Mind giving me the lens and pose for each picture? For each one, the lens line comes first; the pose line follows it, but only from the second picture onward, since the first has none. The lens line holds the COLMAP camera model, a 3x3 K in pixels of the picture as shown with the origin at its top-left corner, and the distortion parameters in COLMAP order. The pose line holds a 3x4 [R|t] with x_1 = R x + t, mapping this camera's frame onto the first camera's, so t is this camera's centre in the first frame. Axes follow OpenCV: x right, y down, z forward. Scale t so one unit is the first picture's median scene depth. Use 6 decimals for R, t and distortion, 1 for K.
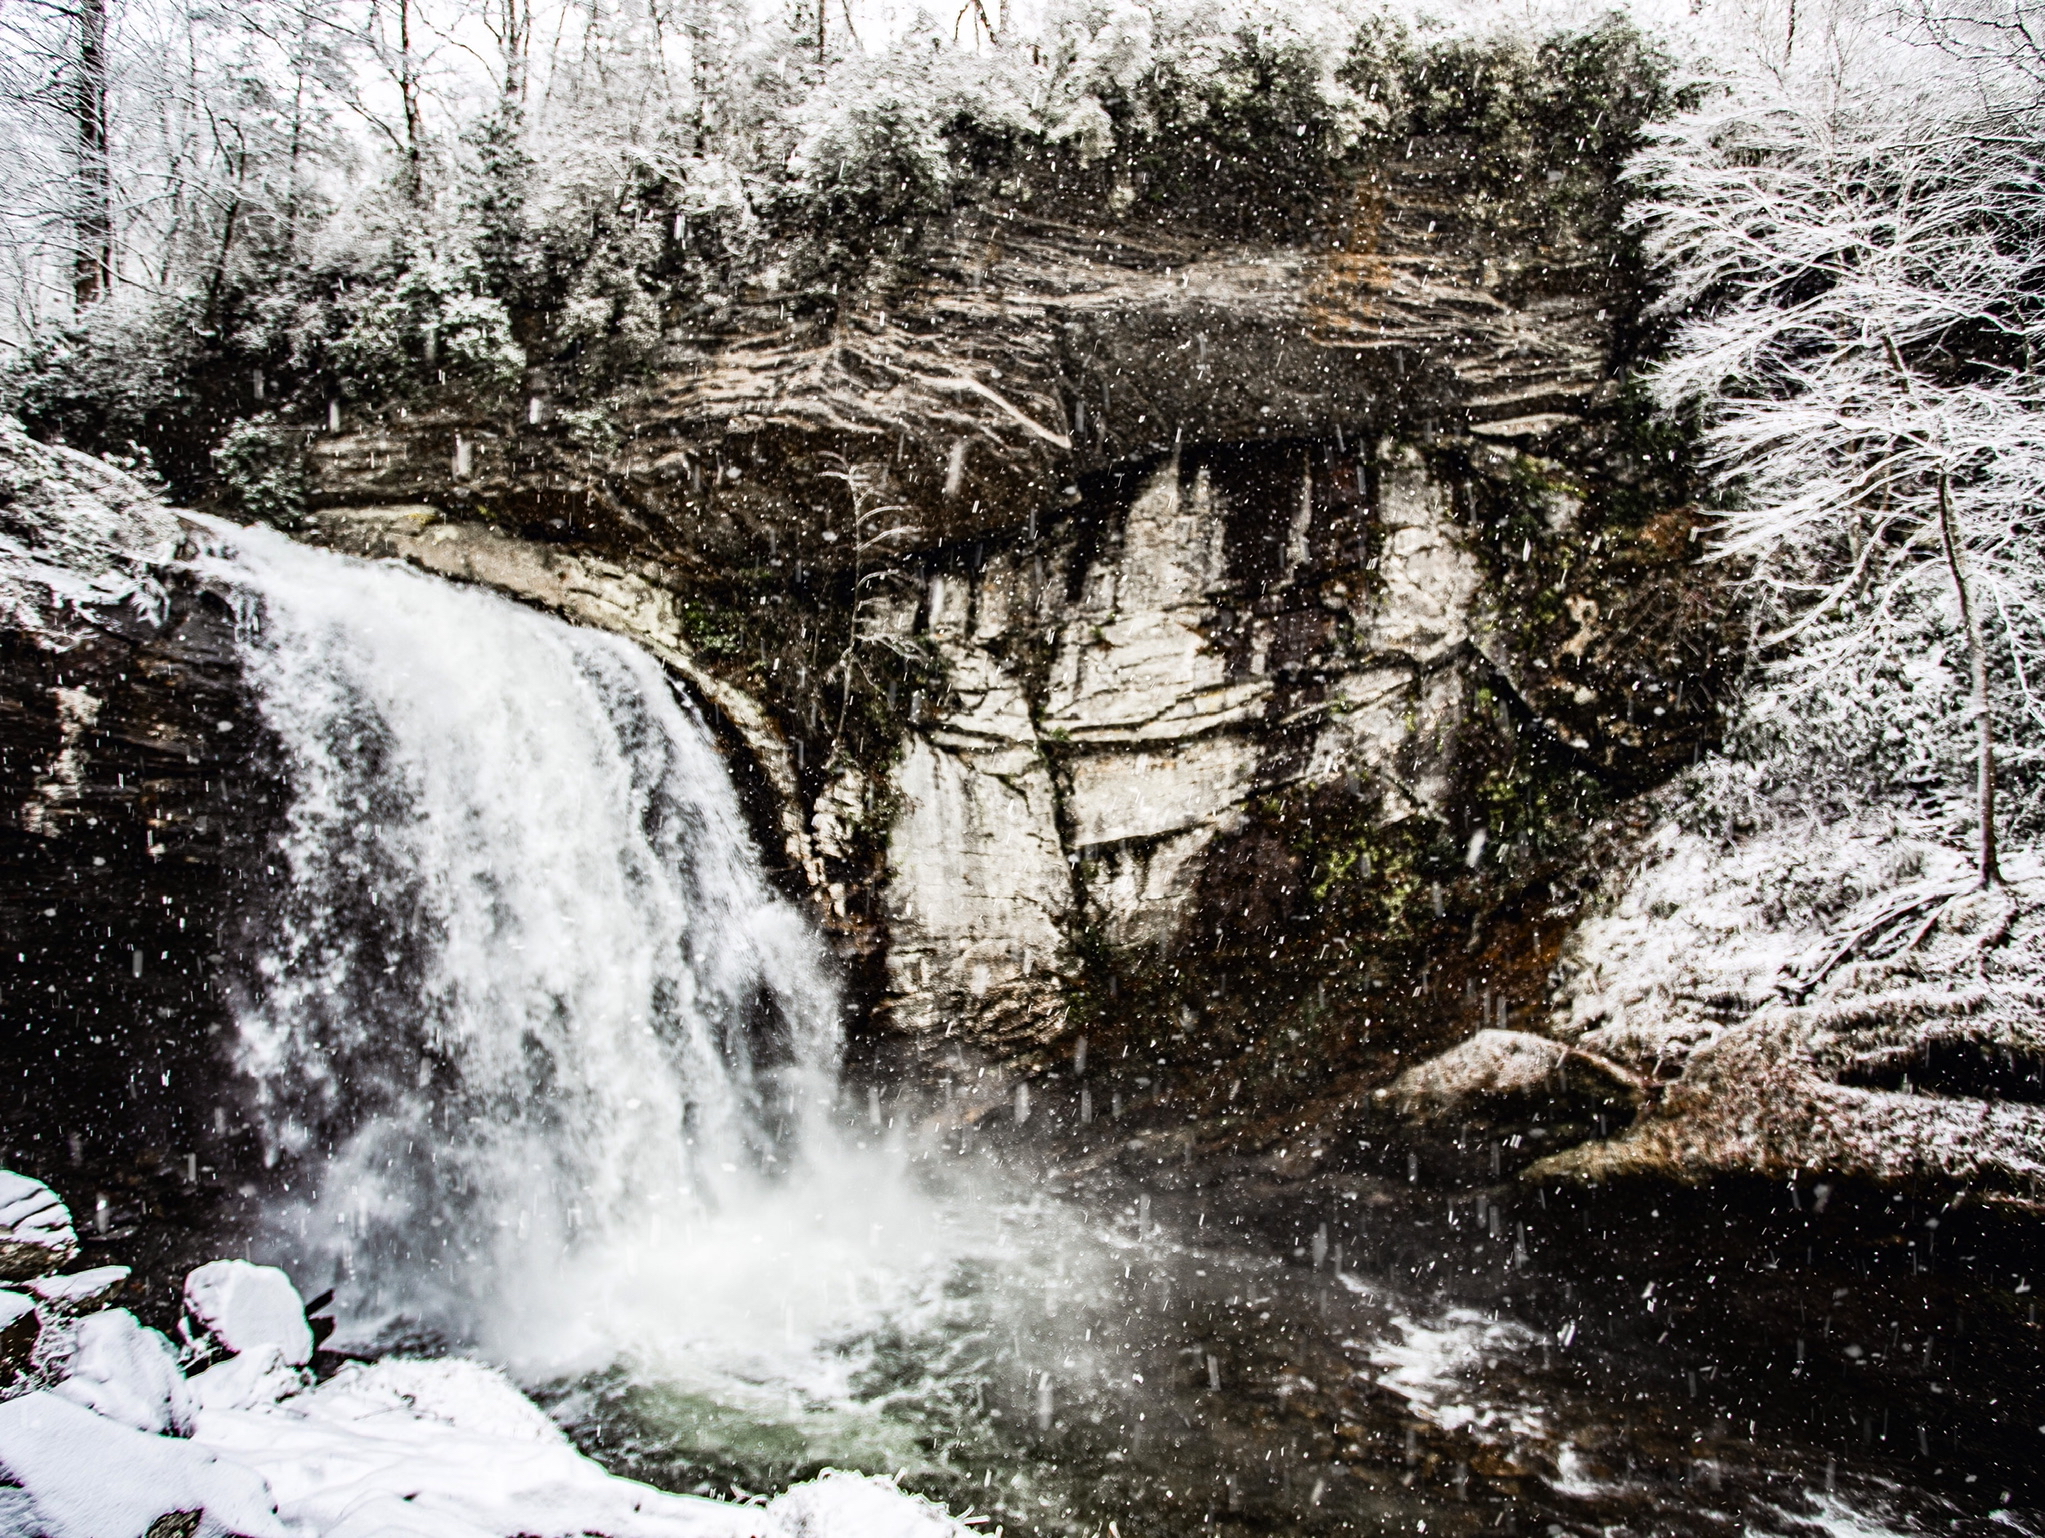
lens RADIAL K [[1116.3, 0, 1018.6], [0, 1116.3, 756.3], [0, 0, 1]] dist [-0.051028, 0.004188]
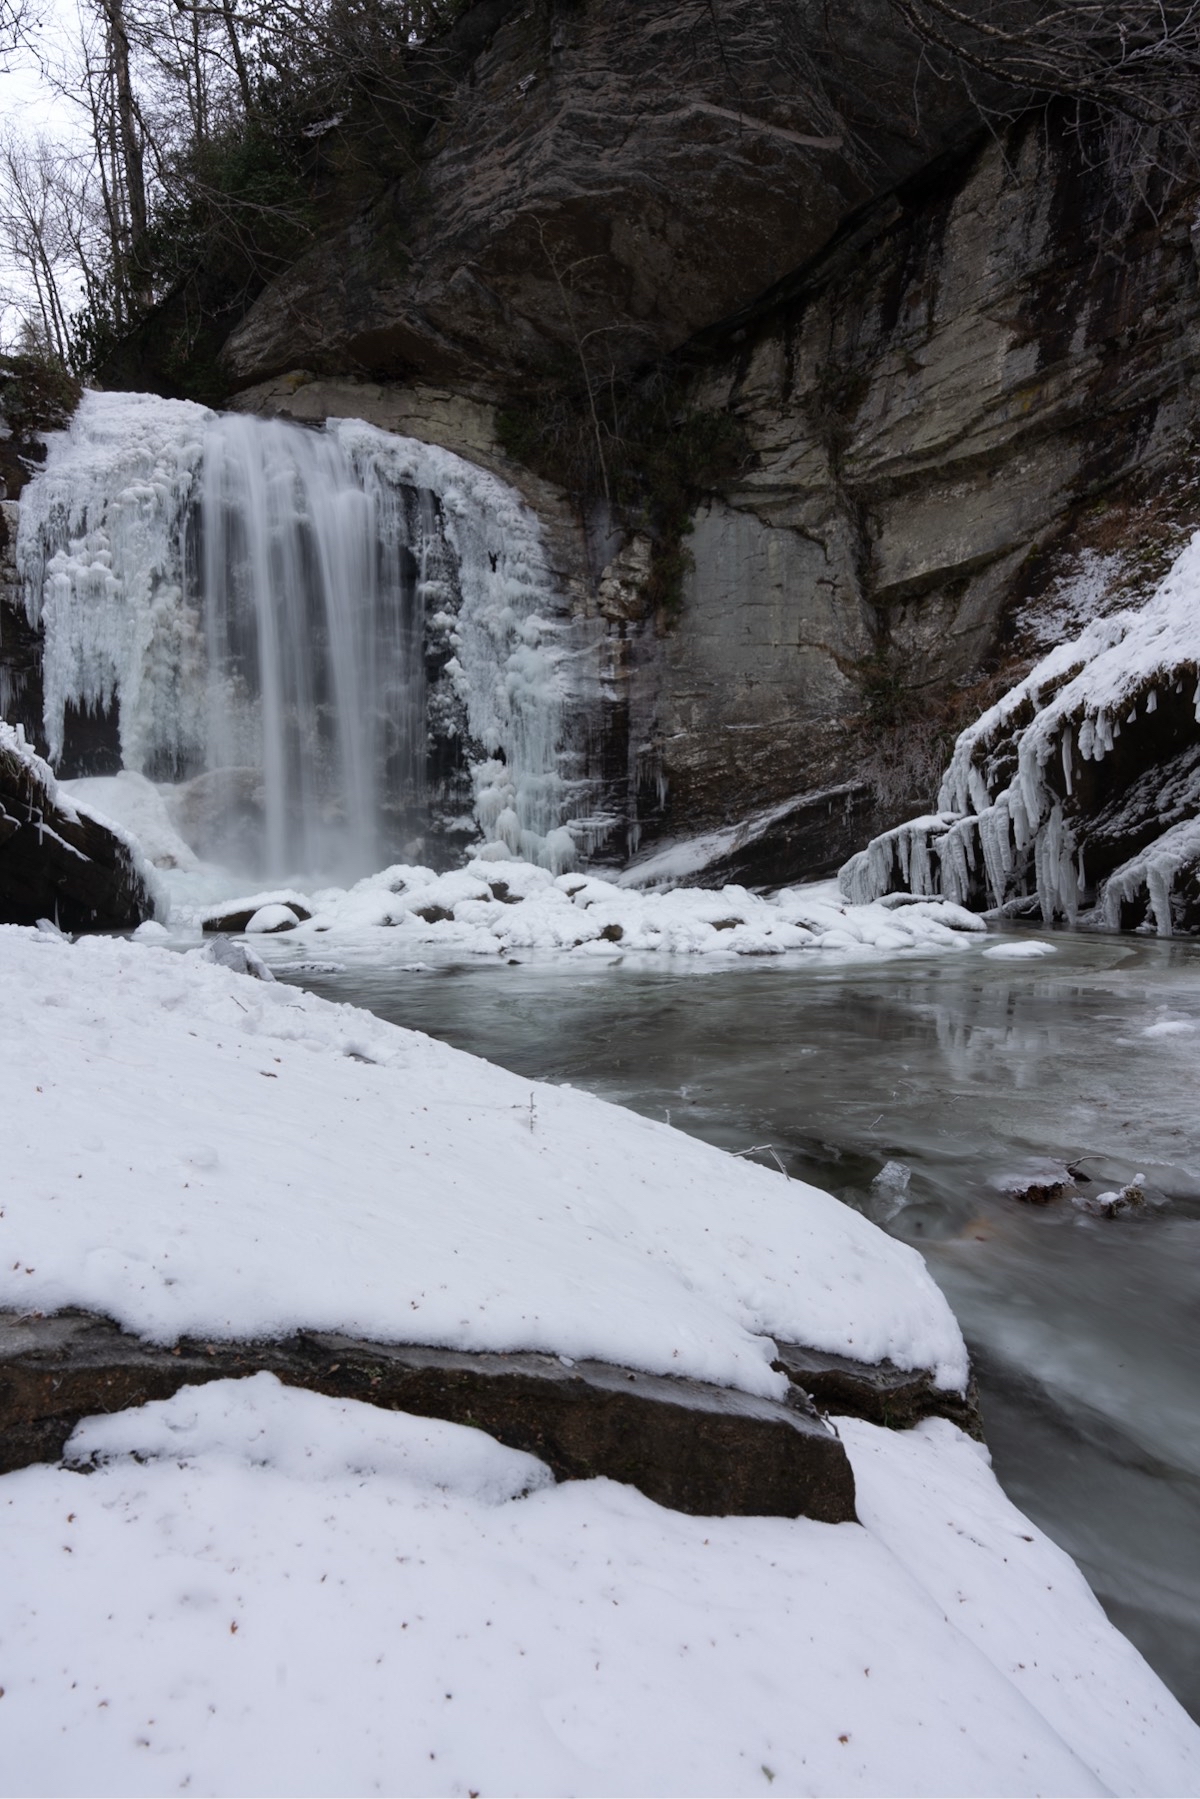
lens RADIAL K [[1176.9, 0, 604.7], [0, 1176.9, 895.1], [0, 0, 1]] dist [-0.017917, 0.009881]
pose [[0.829839, -0.010076, -0.557912, 0.442037], [0.079121, 0.991860, 0.099772, 0.234819], [0.552365, -0.126937, 0.823881, 0.020014]]
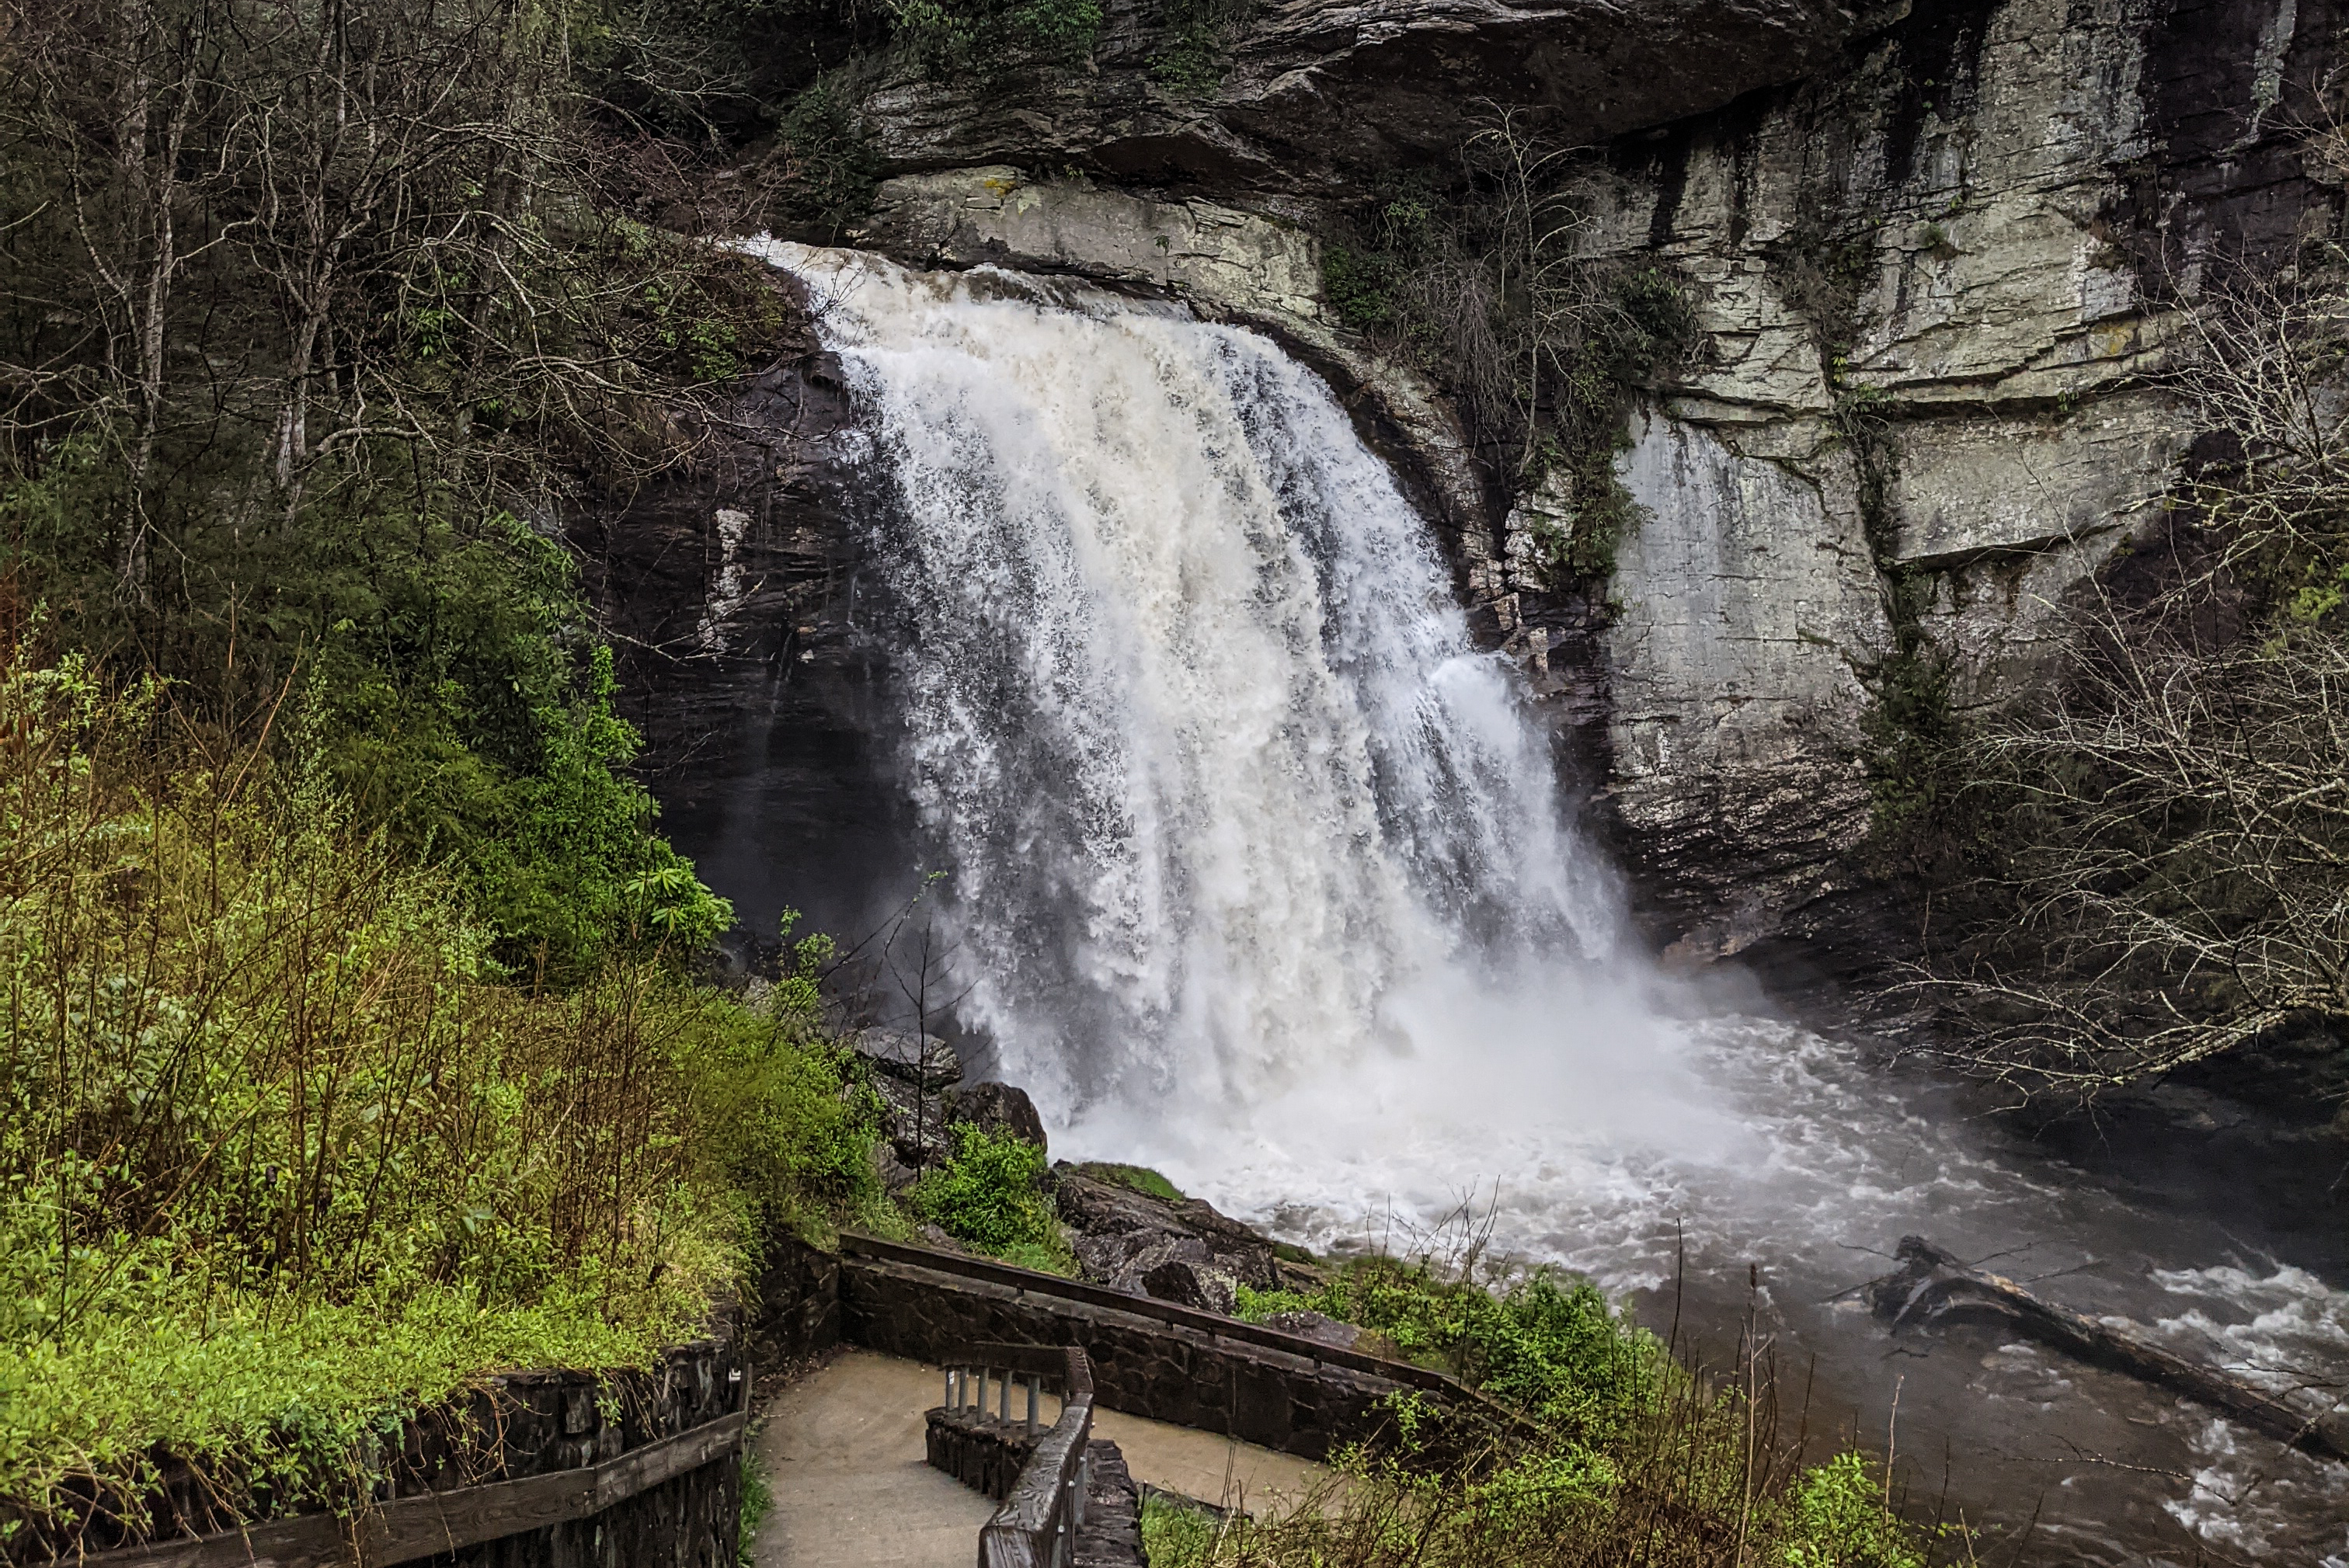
lens RADIAL K [[2478.1, 0, 1153.7], [0, 2478.1, 329.5], [0, 0, 1]] dist [0.050462, 0.000000]
pose [[0.916215, -0.026857, -0.399786, 0.262375], [0.072985, 0.992246, 0.100606, -0.261434], [0.393984, -0.121355, 0.911070, -0.577606]]
